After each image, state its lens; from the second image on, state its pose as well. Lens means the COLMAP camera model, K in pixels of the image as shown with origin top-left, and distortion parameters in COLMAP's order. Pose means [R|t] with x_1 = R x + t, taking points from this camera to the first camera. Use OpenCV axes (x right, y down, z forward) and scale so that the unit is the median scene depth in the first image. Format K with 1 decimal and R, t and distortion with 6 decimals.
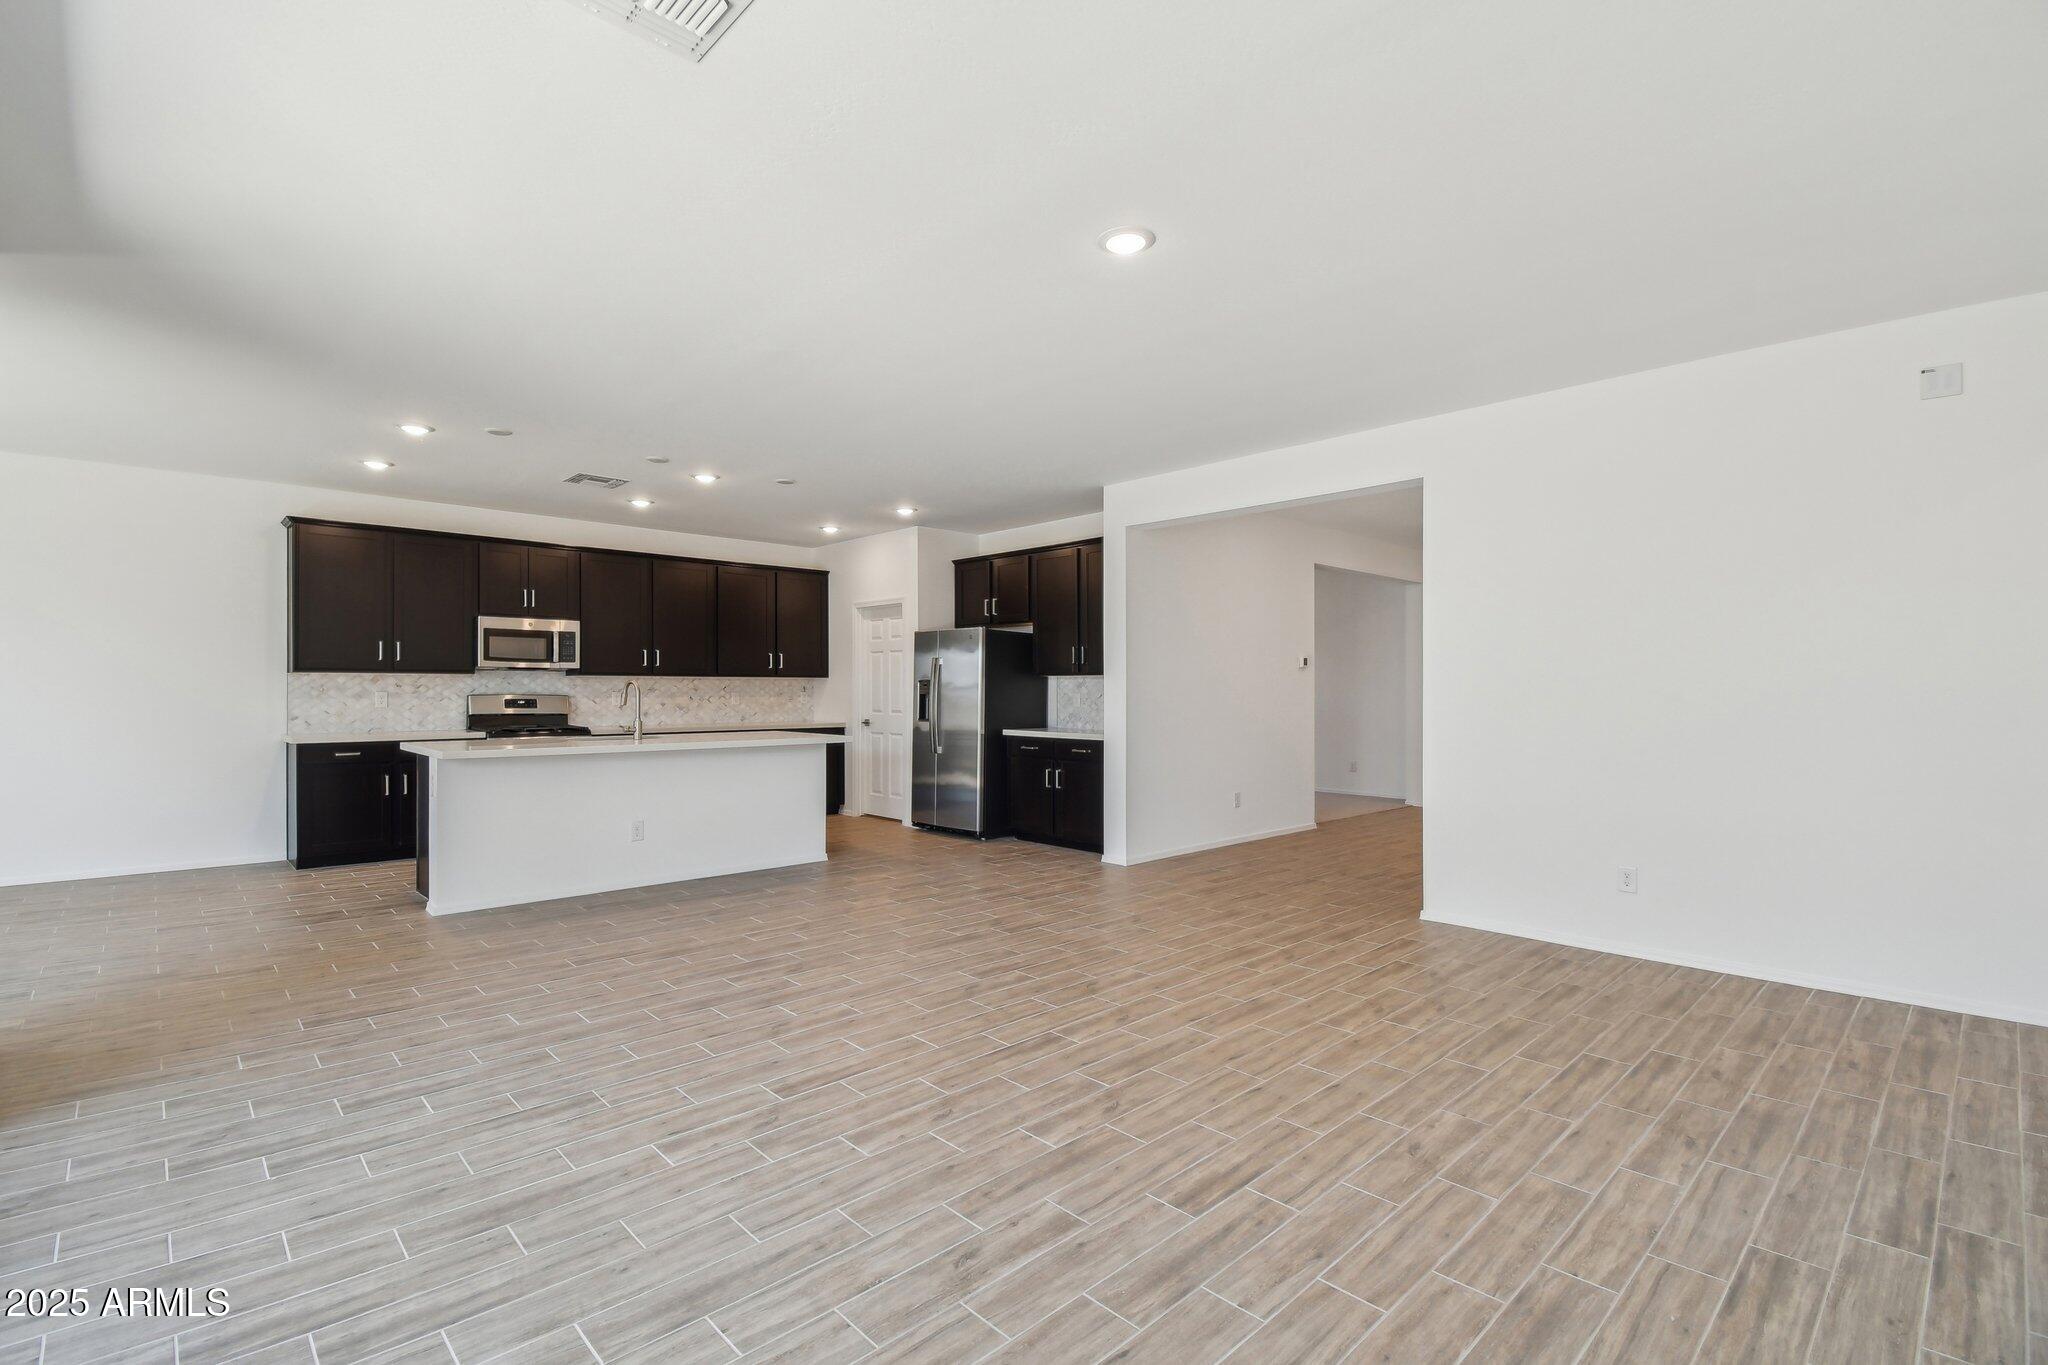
lens RADIAL K [[924.9, 0, 1013.8], [0, 924.9, 688.7], [0, 0, 1]] dist [0.026950, -0.024558]
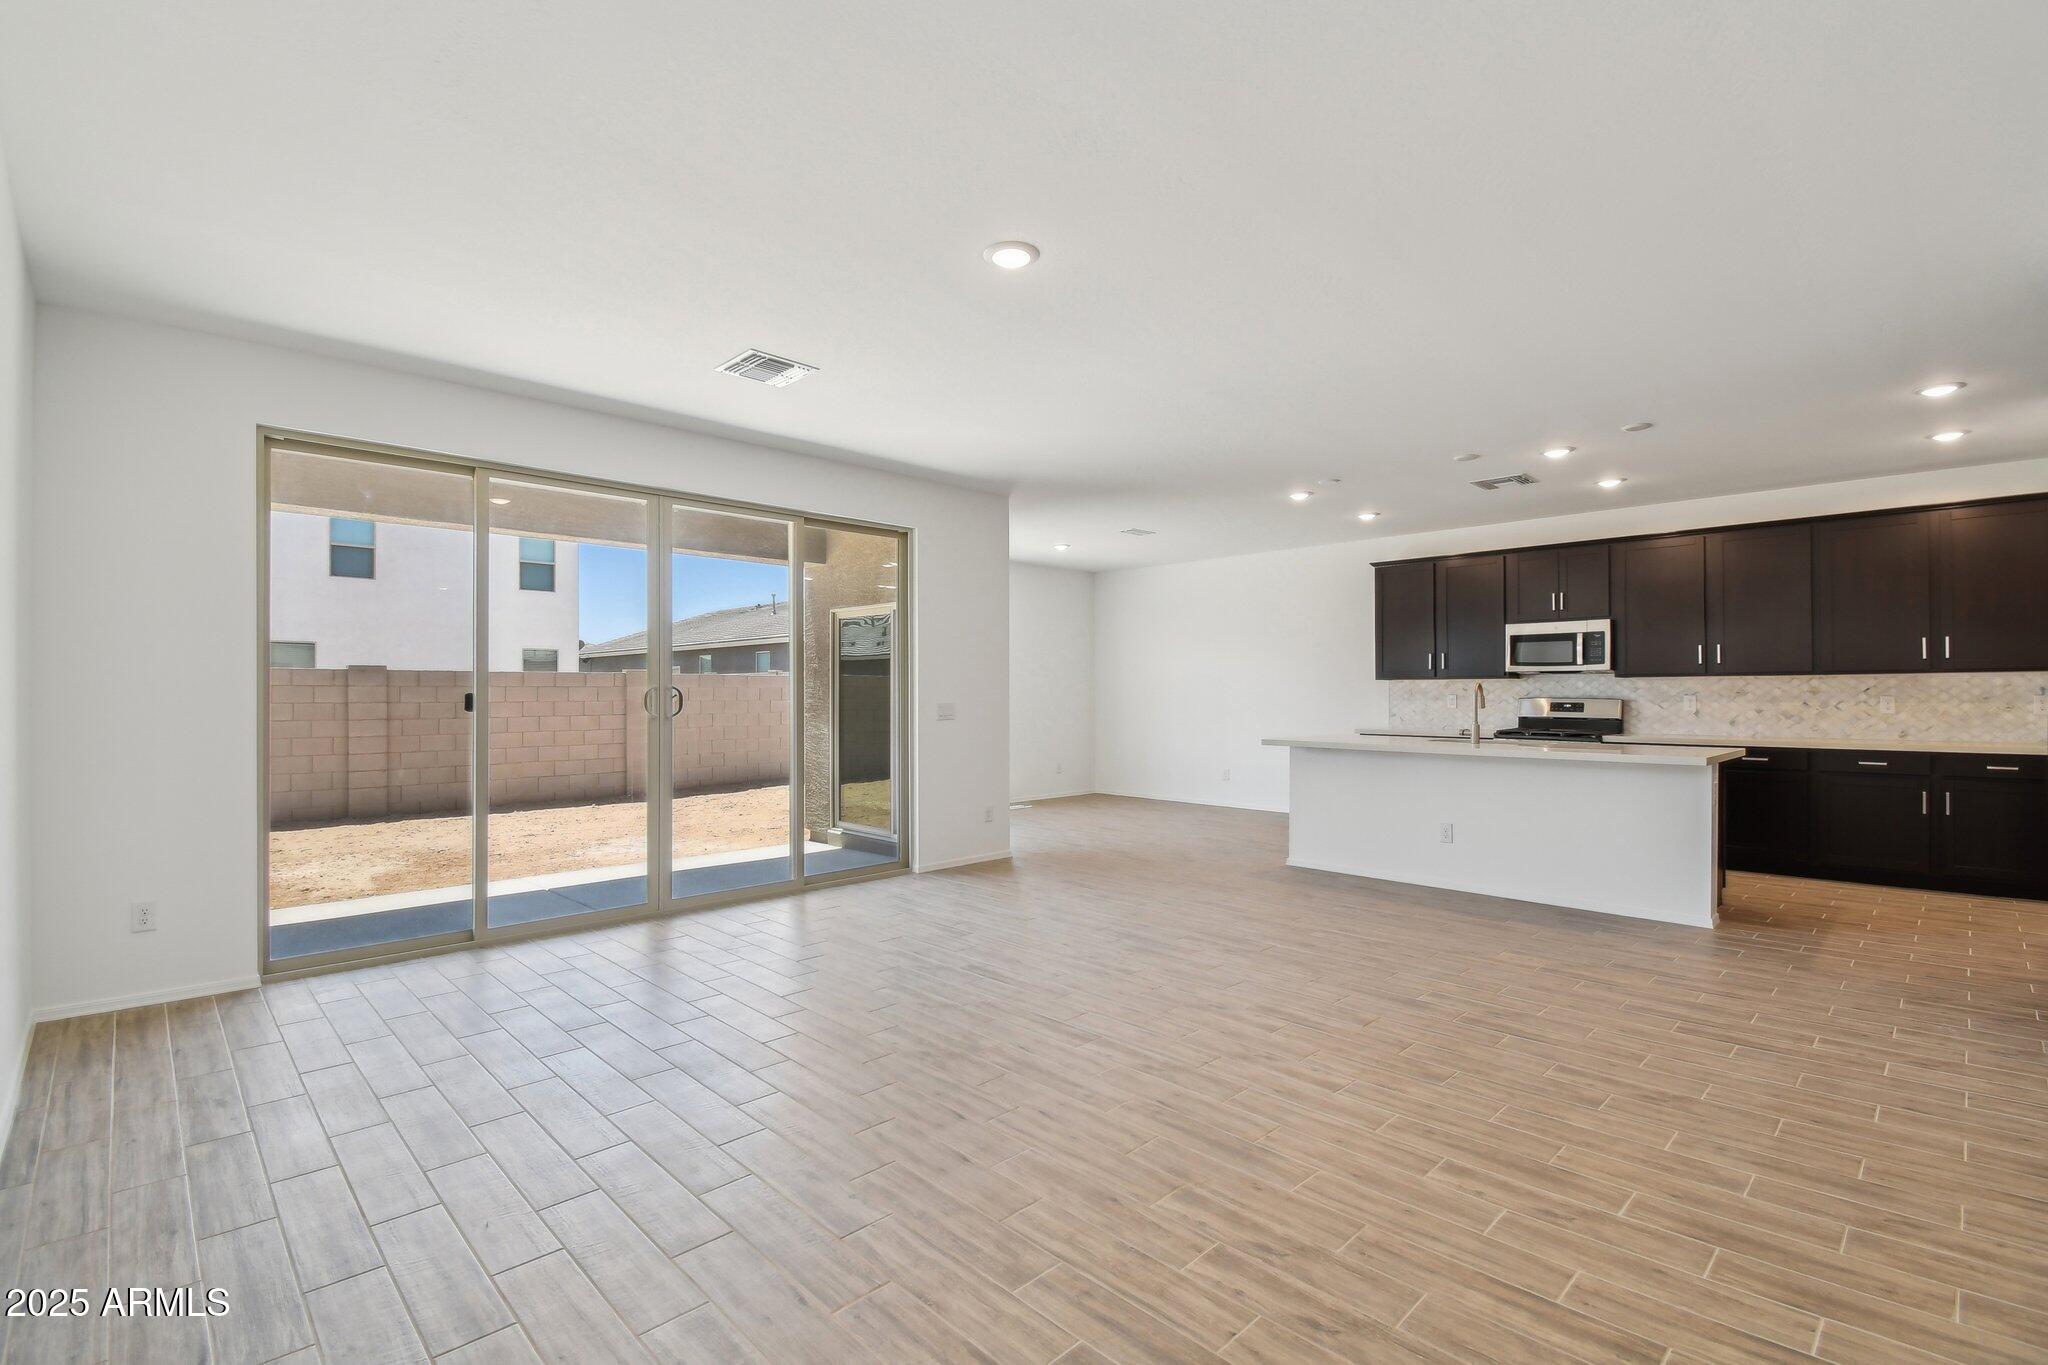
lens RADIAL K [[924.9, 0, 1013.8], [0, 924.9, 688.7], [0, 0, 1]] dist [0.026950, -0.024558]
pose [[0.011941, -0.007428, -0.999901, 0.526010], [0.003199, 0.999968, -0.007390, 0.002107], [0.999924, -0.003110, 0.011965, 0.454650]]
